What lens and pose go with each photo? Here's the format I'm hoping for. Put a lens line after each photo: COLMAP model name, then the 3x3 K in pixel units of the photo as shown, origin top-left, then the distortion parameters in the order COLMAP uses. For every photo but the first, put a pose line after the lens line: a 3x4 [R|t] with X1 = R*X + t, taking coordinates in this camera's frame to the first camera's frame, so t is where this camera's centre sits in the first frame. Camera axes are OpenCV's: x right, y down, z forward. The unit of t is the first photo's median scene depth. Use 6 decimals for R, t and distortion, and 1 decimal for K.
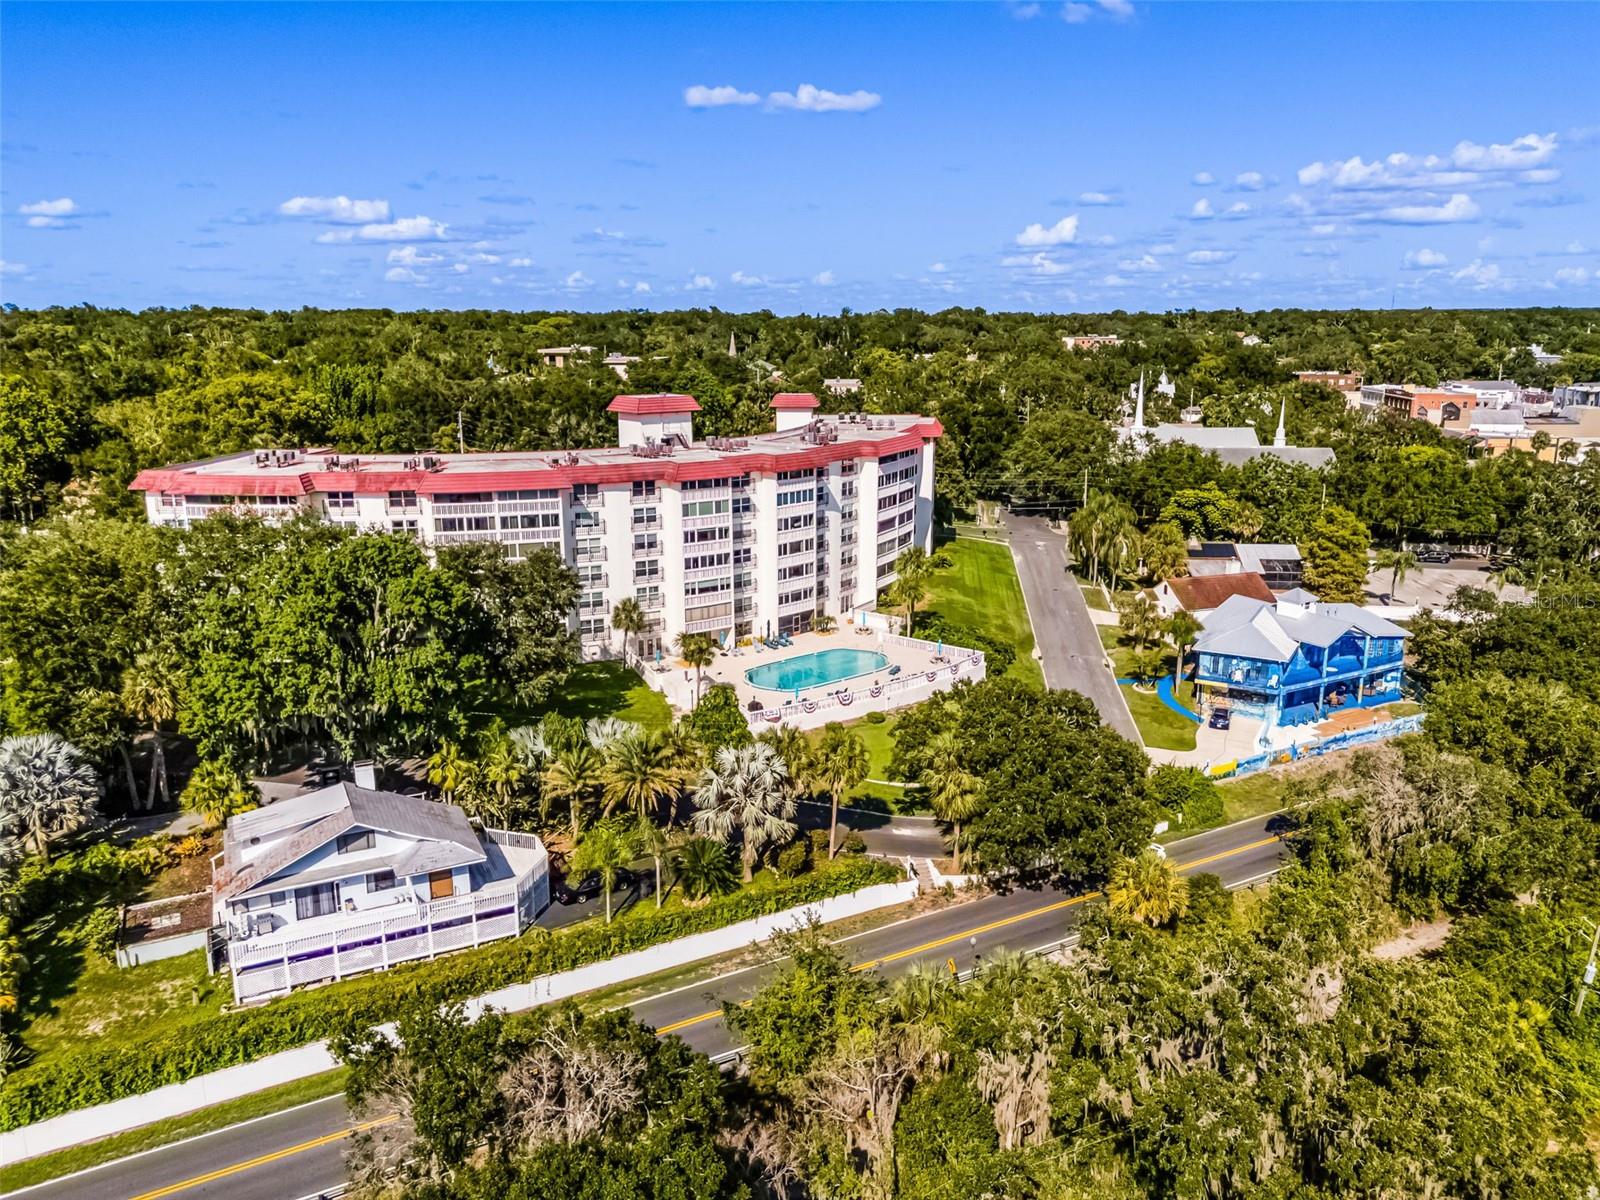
lens RADIAL K [[1170.9, 0, 801.1], [0, 1170.9, 609.9], [0, 0, 1]] dist [0.066645, -0.060760]
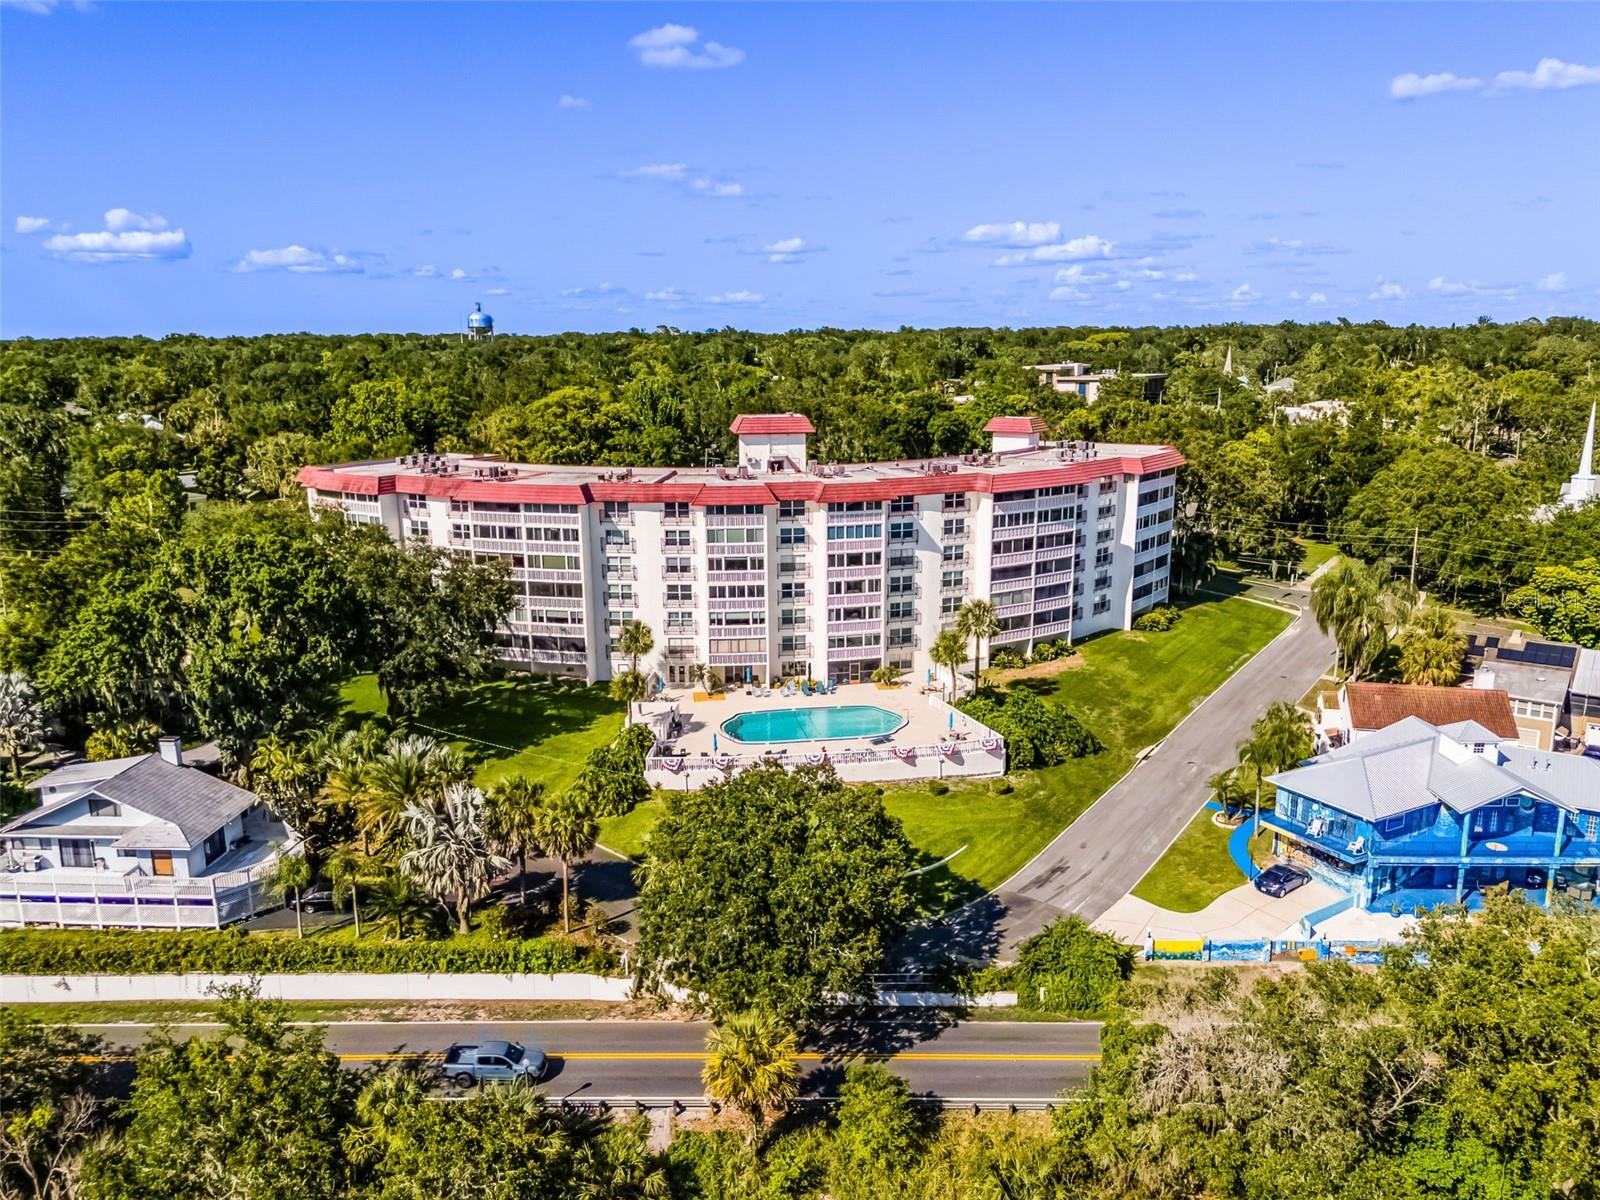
lens RADIAL K [[1170.9, 0, 801.1], [0, 1170.9, 609.9], [0, 0, 1]] dist [0.066645, -0.060760]
pose [[0.864407, 0.111321, -0.490314, 0.440266], [-0.117589, 0.992897, 0.018121, -0.051877], [0.488849, 0.041992, 0.871357, 0.213741]]
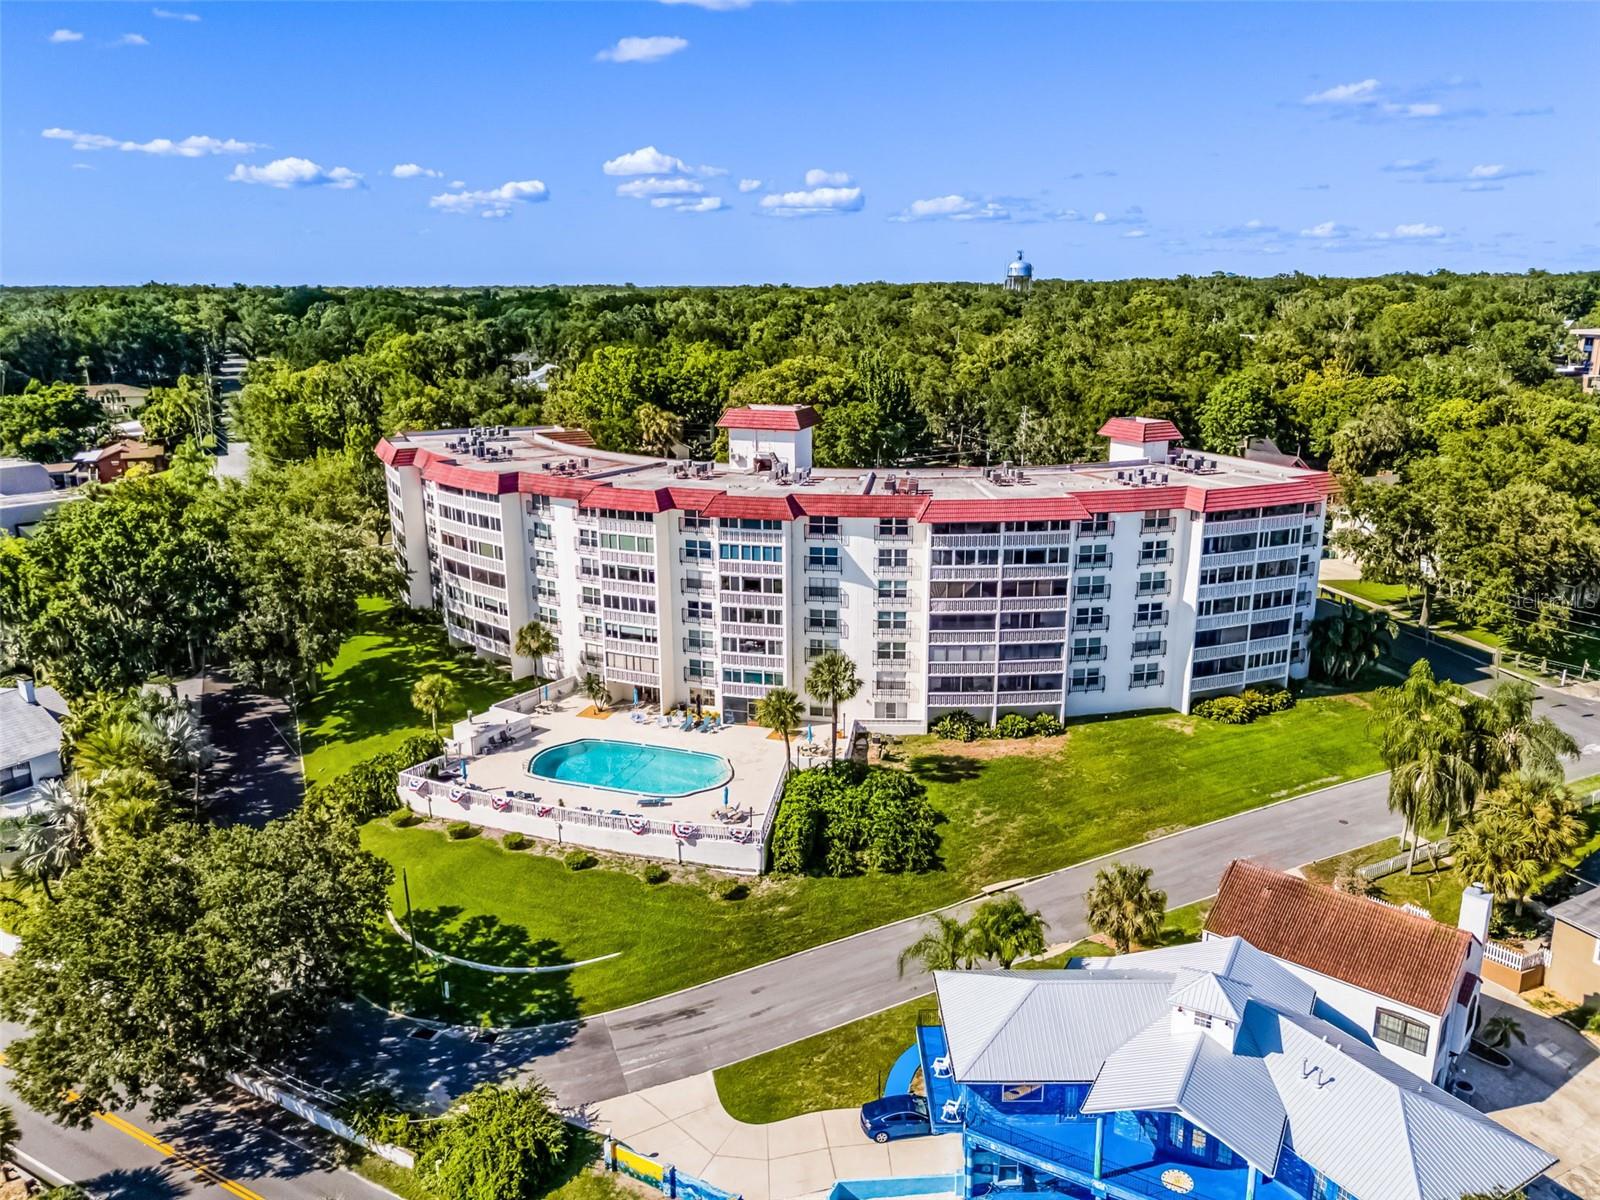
lens RADIAL K [[1174.9, 0, 802.1], [0, 1174.9, 606.2], [0, 0, 1]] dist [0.058350, -0.047361]
pose [[0.515200, 0.227264, -0.826390, 0.715425], [-0.204915, 0.968902, 0.138706, -0.190884], [0.832213, 0.097878, 0.545748, 0.656557]]
